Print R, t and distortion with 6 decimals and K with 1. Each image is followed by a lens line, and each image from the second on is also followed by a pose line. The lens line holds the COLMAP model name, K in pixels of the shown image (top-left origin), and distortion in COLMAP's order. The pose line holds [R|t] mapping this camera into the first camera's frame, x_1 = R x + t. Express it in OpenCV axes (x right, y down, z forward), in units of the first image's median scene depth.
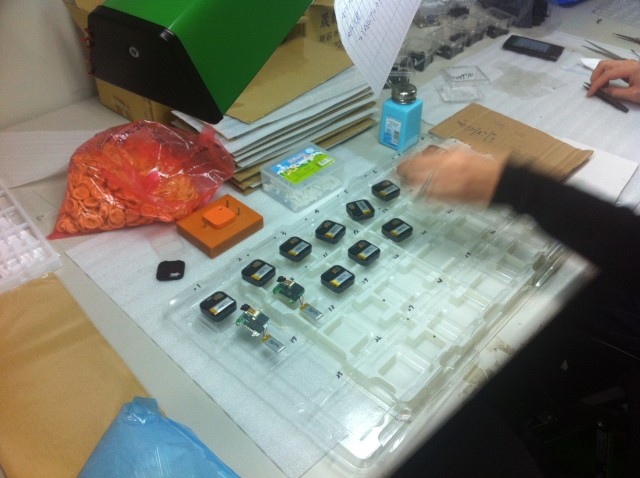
lens RADIAL K [[636.4, 0, 320.0], [0, 636.4, 239.0], [0, 0, 1]] dist [0.094664, -0.302026]
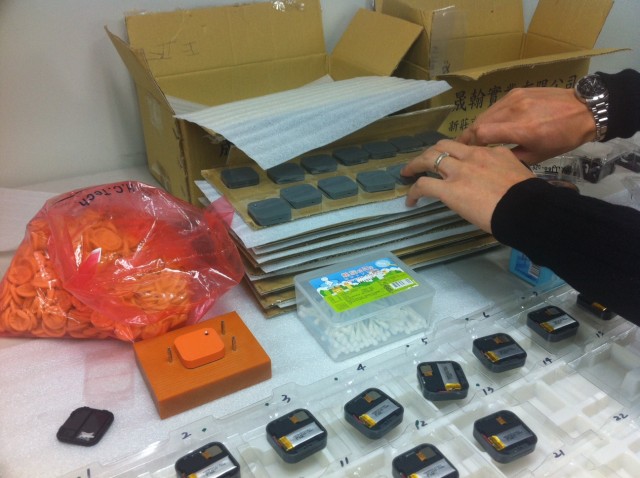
lens RADIAL K [[636.4, 0, 320.0], [0, 636.4, 239.0], [0, 0, 1]] dist [0.094664, -0.302026]
pose [[0.958830, 0.133353, -0.250724, 0.081828], [-0.180335, 0.967945, -0.174822, -0.046560], [0.219374, 0.212838, 0.952142, 0.426085]]
